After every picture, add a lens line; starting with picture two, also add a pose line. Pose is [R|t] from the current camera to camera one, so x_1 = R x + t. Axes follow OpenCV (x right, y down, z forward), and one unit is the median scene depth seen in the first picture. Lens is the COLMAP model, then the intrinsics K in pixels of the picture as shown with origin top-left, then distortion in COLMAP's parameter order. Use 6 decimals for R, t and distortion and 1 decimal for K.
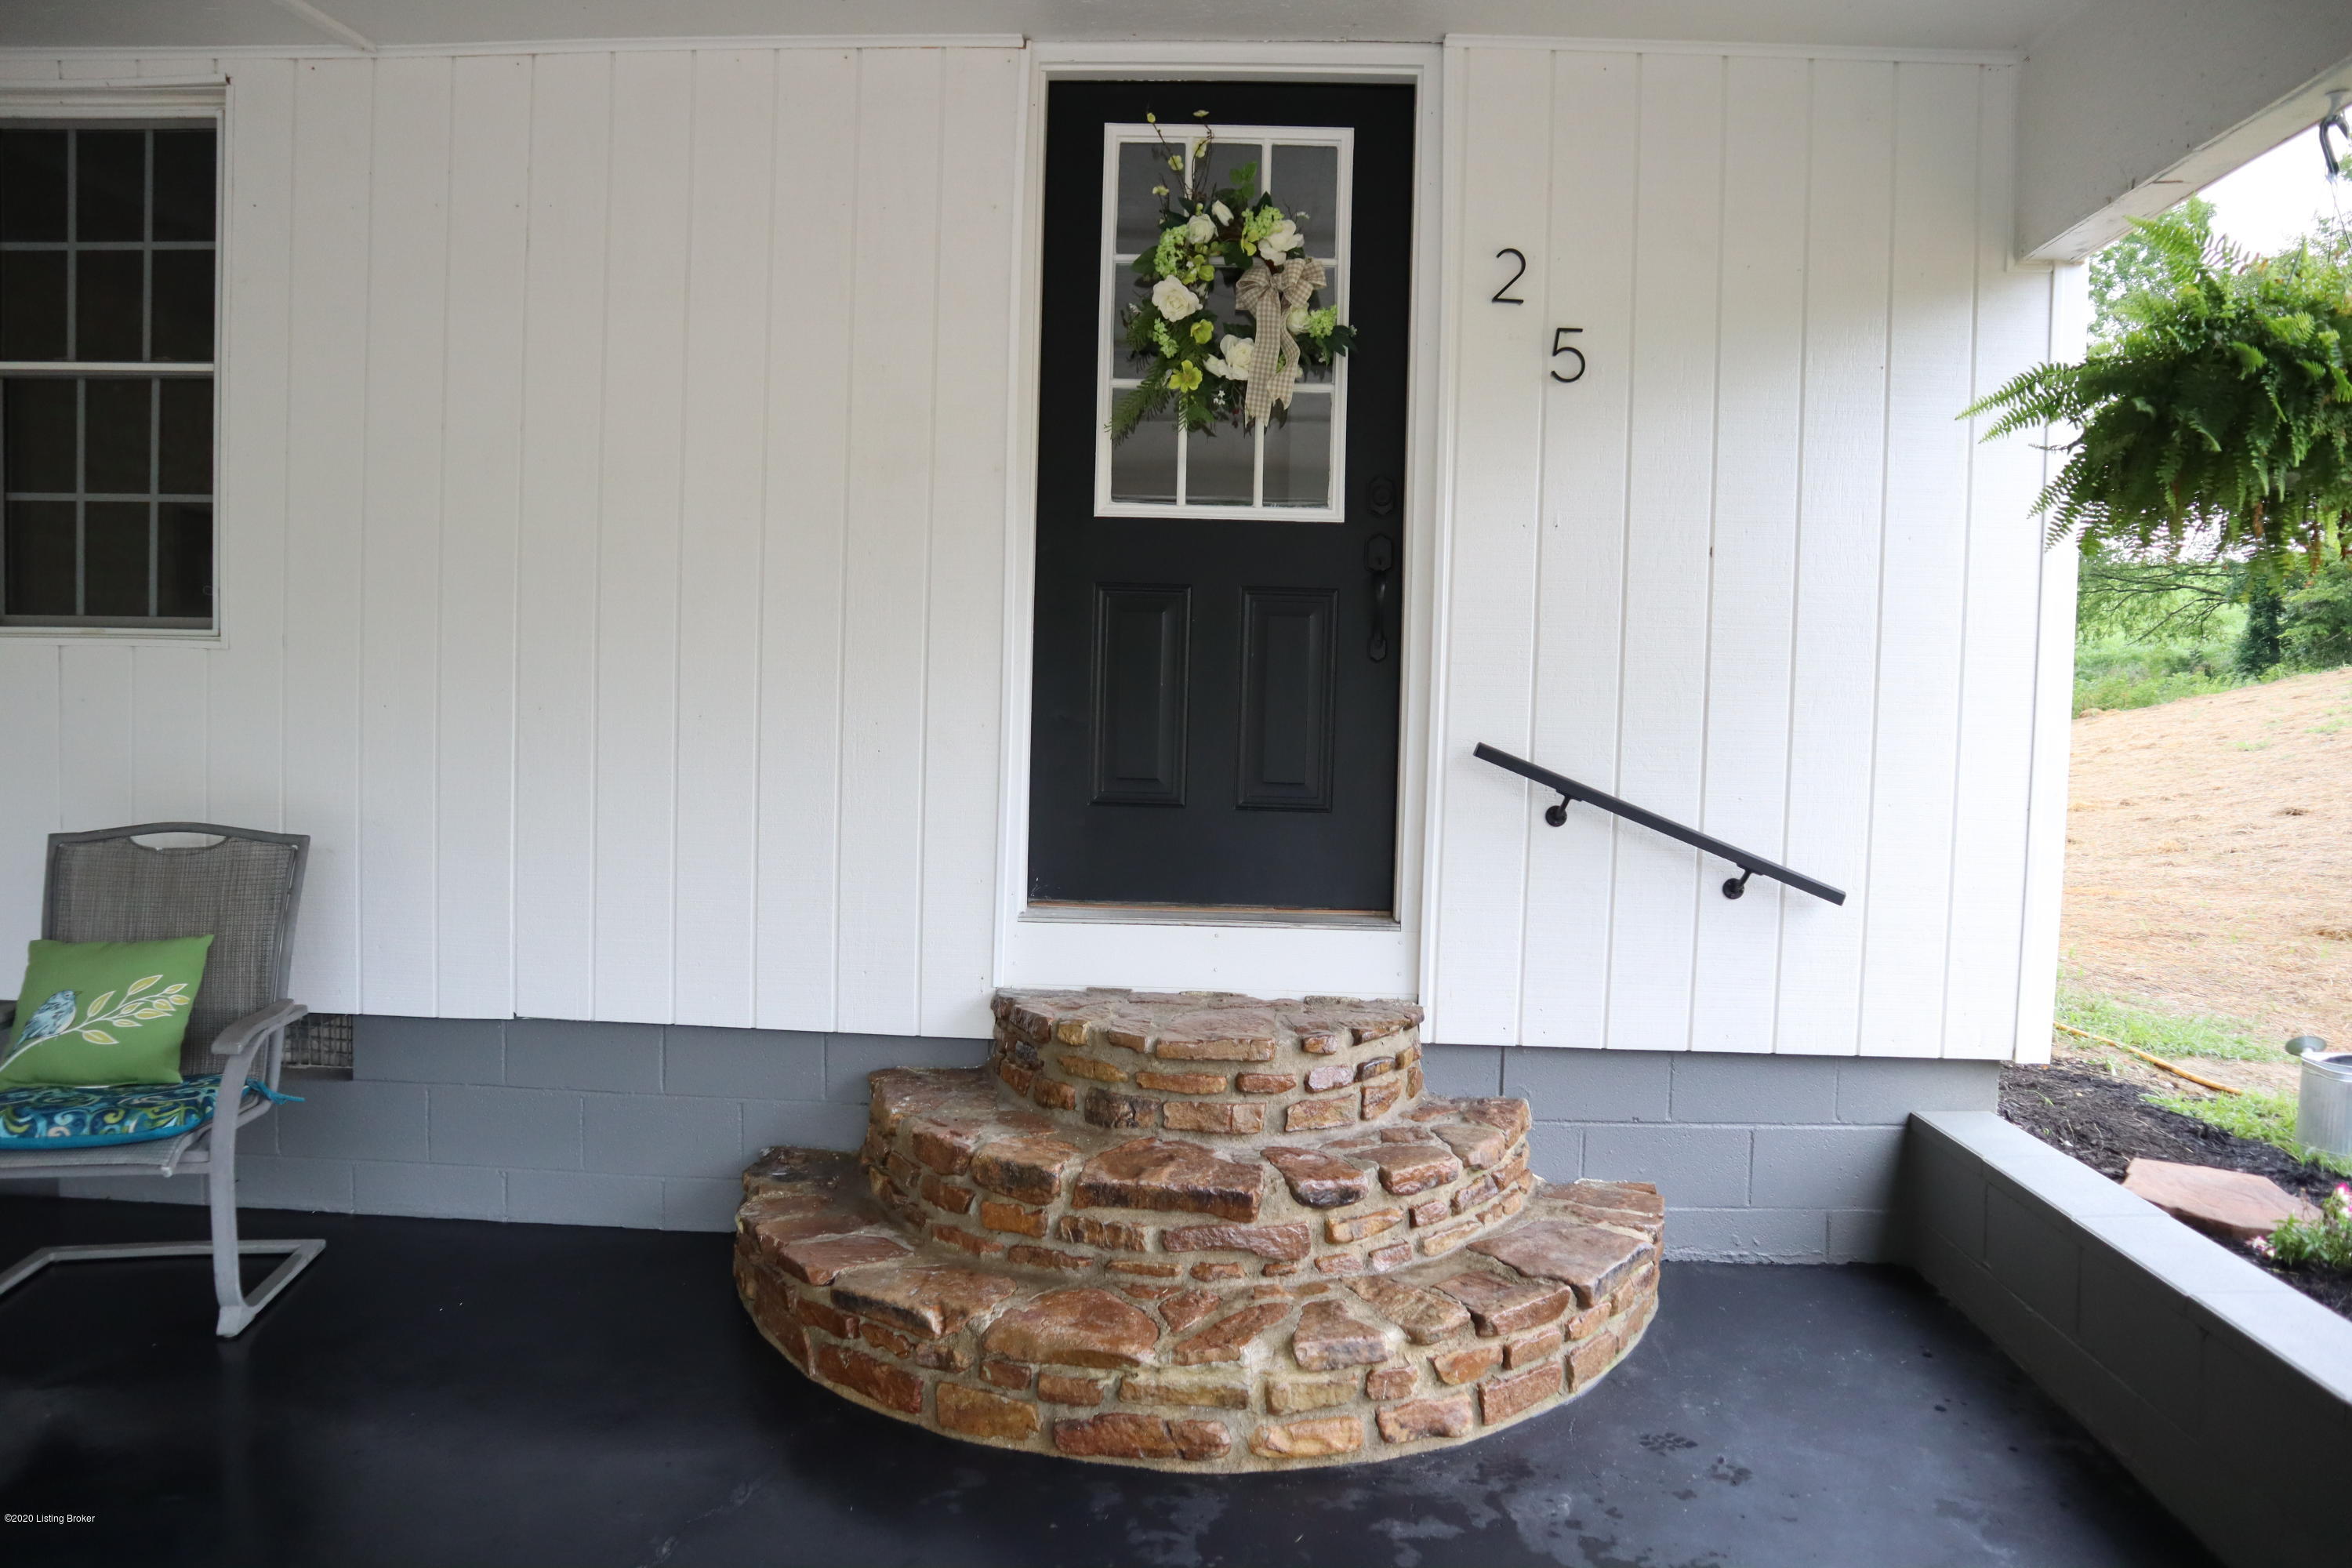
lens RADIAL K [[1669.6, 0, 1175.5], [0, 1669.6, 787.3], [0, 0, 1]] dist [0.002876, 0.000496]
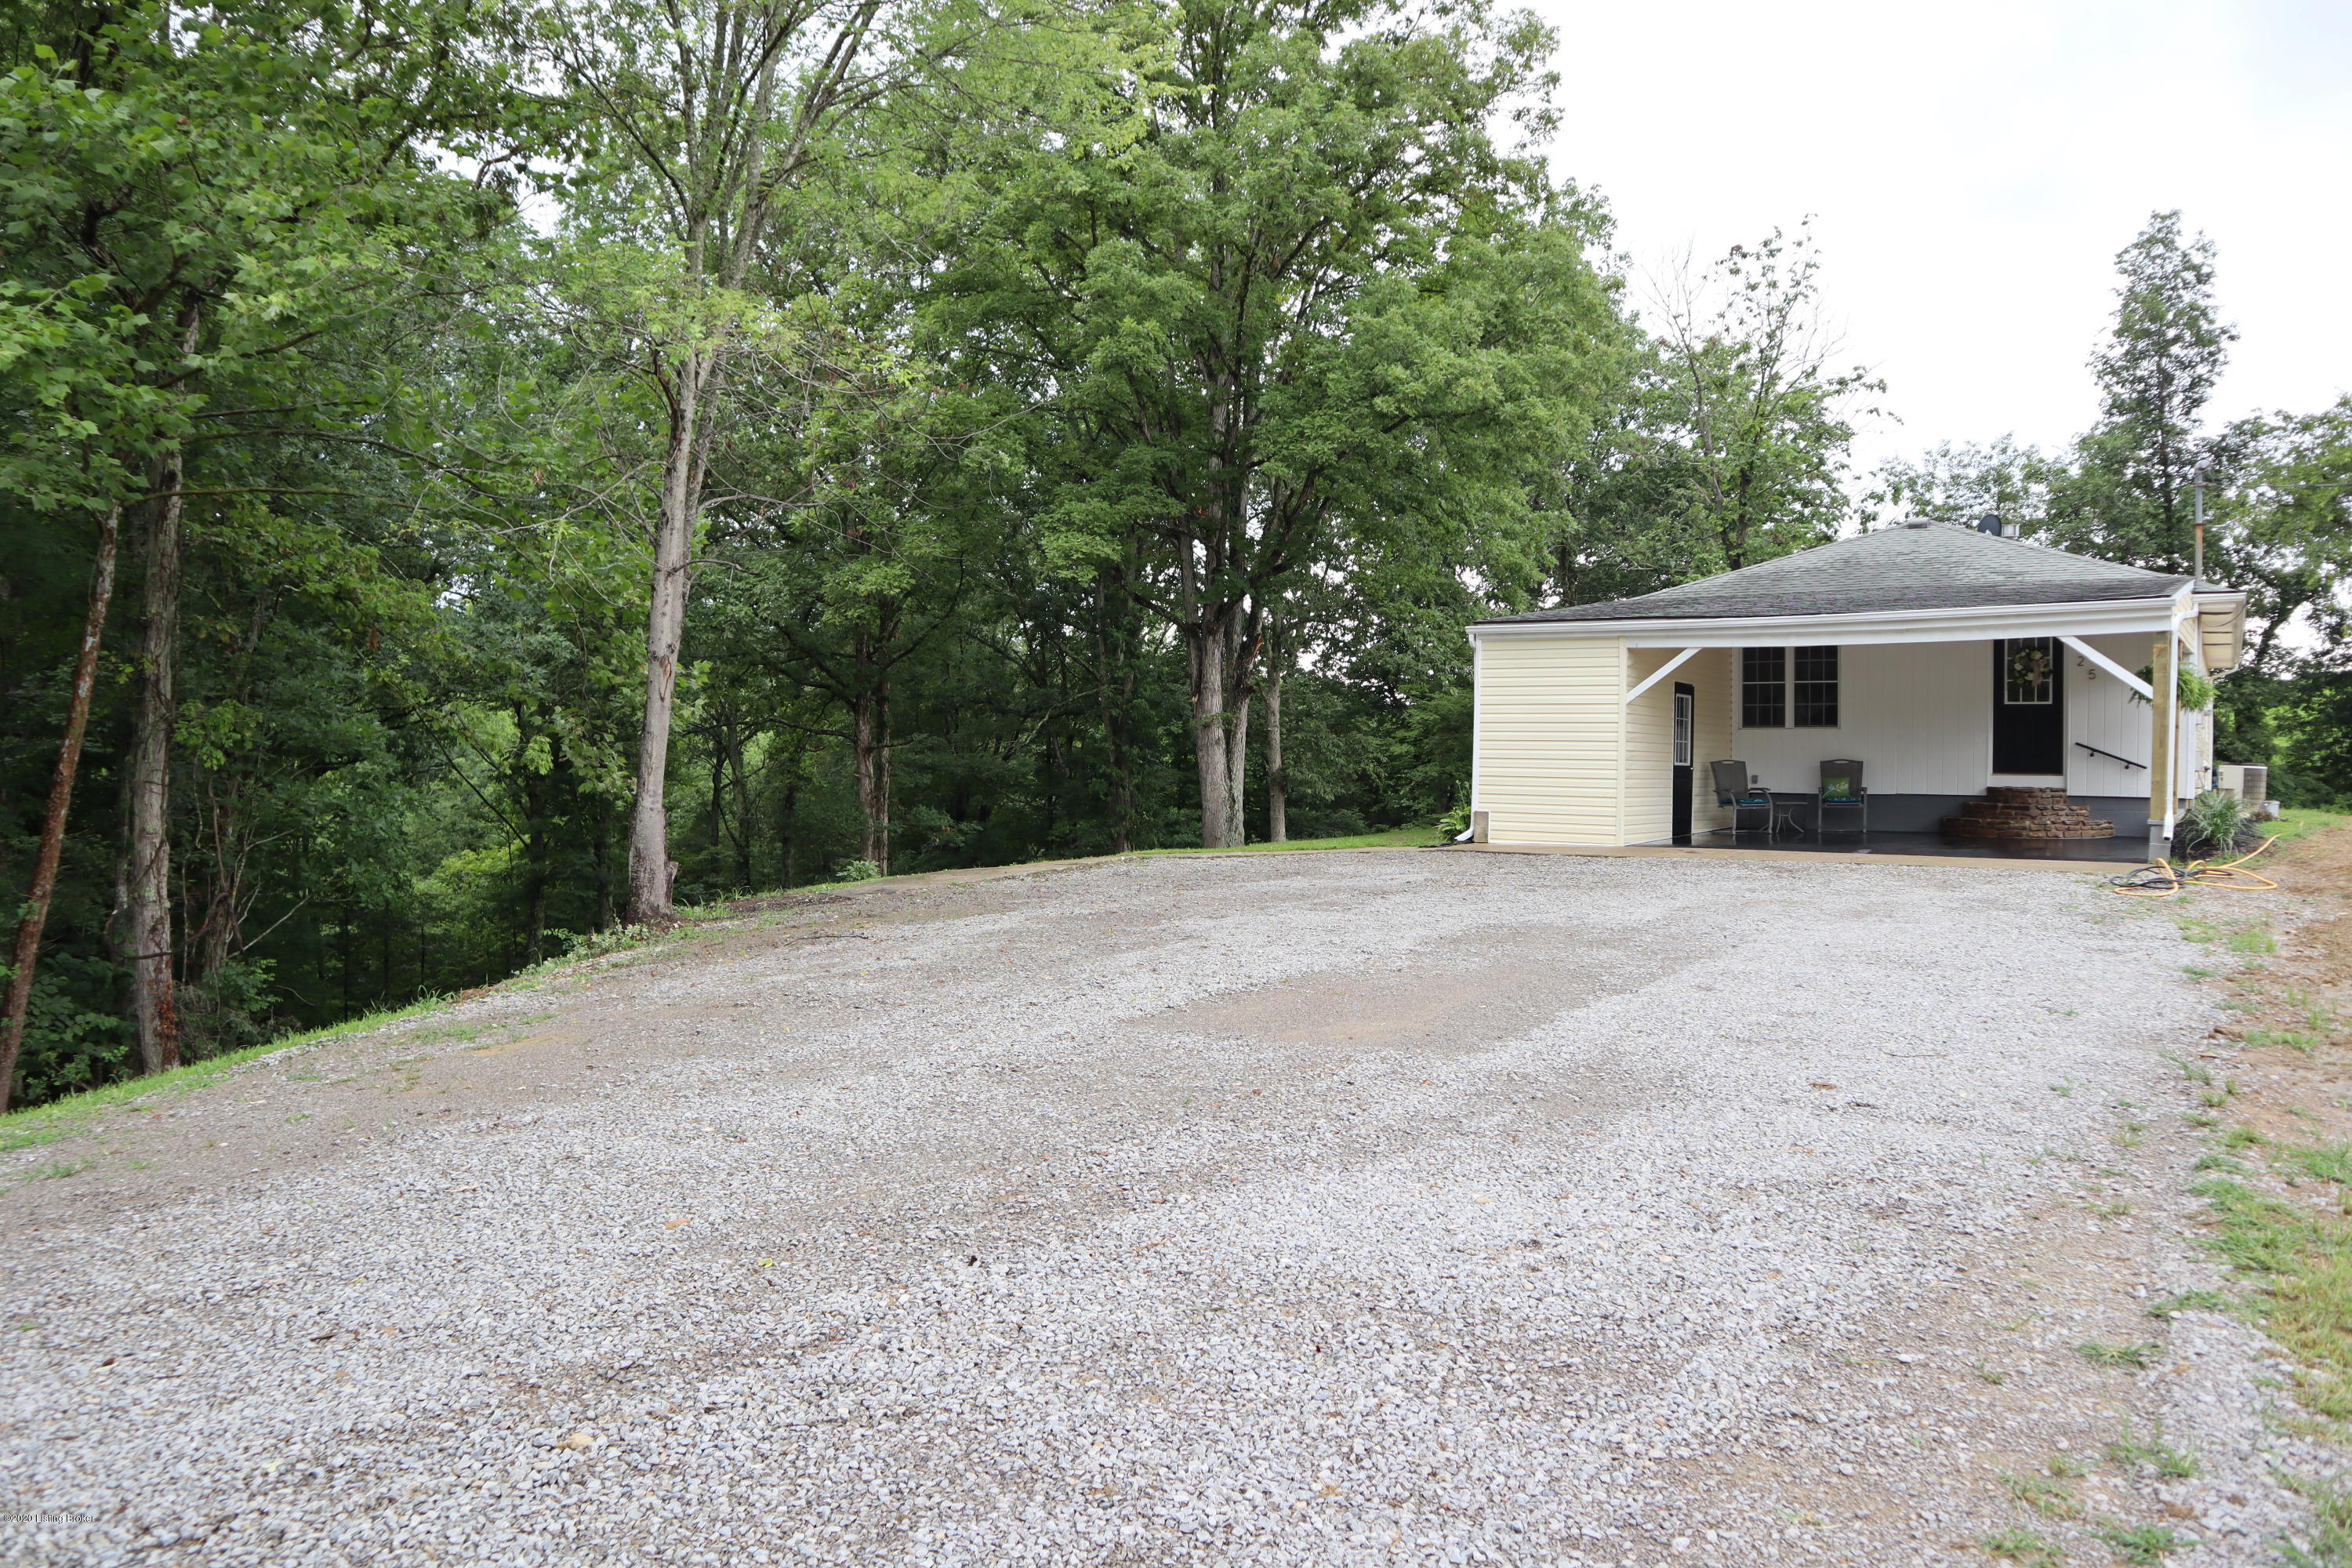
lens RADIAL K [[1669.6, 0, 1174.8], [0, 1669.6, 782.9], [0, 0, 1]] dist [0.002876, 0.000496]
pose [[0.780238, -0.009130, -0.625417, 1.328661], [-0.003170, 0.999823, -0.018550, 0.223620], [0.625475, 0.016456, 0.780070, -5.298820]]
